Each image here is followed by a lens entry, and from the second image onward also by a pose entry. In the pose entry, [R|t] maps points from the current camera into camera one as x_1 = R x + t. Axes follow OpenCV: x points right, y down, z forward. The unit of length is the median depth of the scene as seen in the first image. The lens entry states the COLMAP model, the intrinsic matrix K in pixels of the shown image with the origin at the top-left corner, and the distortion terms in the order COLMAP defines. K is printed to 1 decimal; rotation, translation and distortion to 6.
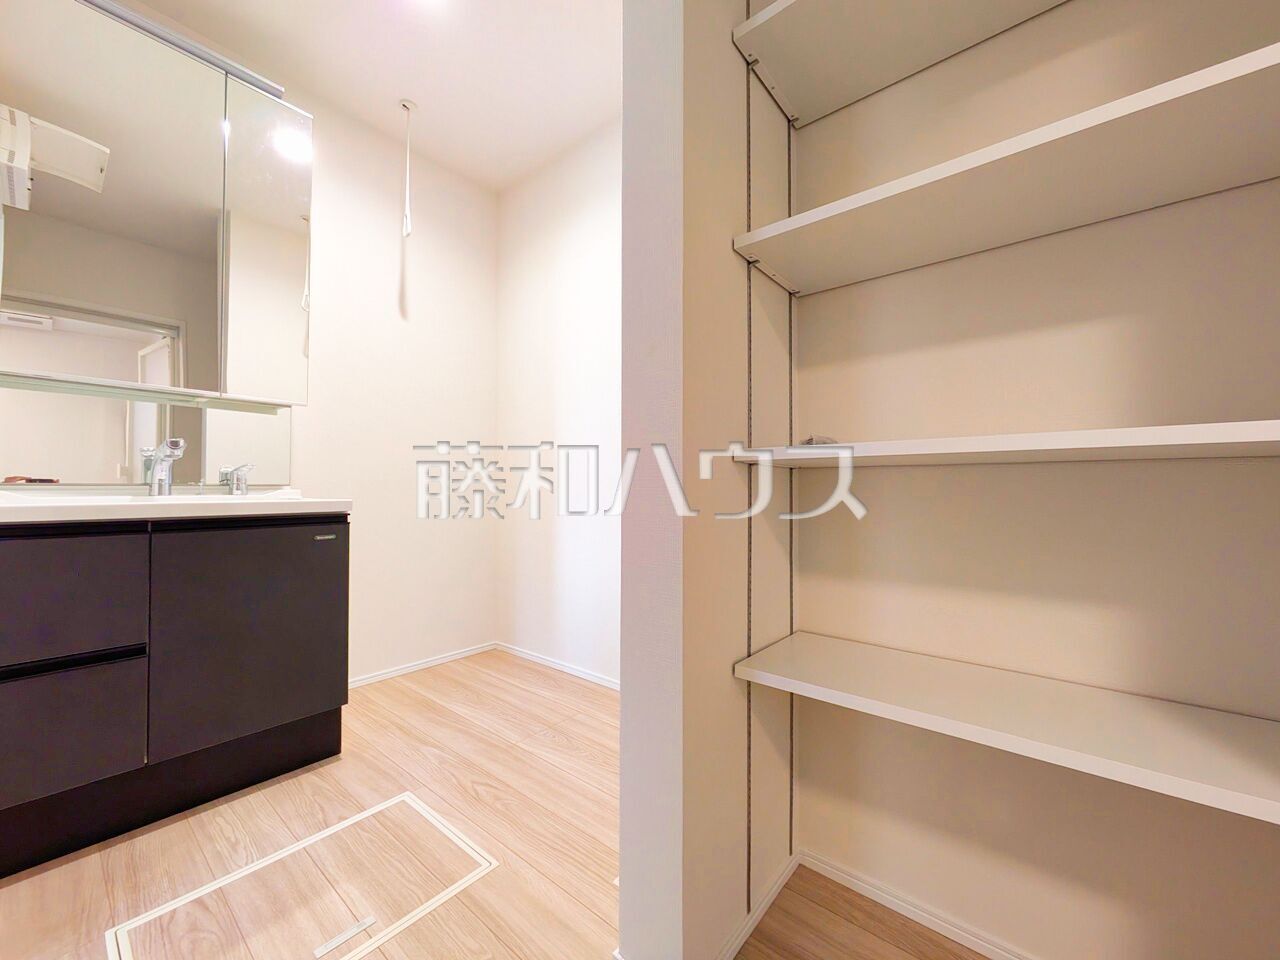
lens RADIAL K [[506.8, 0, 638.9], [0, 506.8, 481.9], [0, 0, 1]] dist [-0.002779, 0.002543]
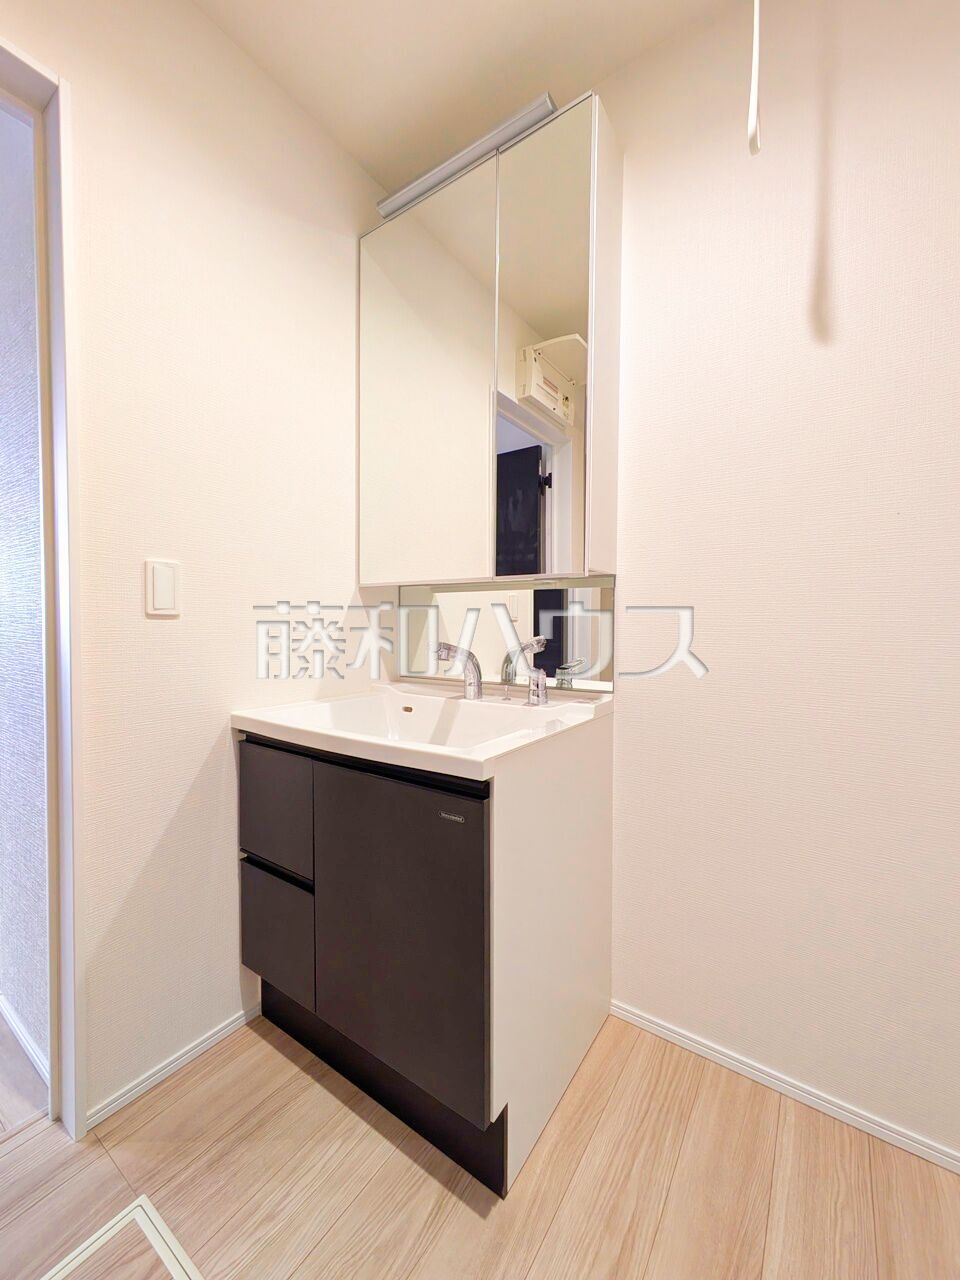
lens RADIAL K [[506.8, 0, 481.7], [0, 506.8, 634.2], [0, 0, 1]] dist [-0.002779, 0.002543]
pose [[0.081809, 0.022901, -0.996385, -0.043696], [0.015034, 0.999594, 0.024209, -0.115416], [0.996535, -0.016960, 0.081432, 1.000379]]
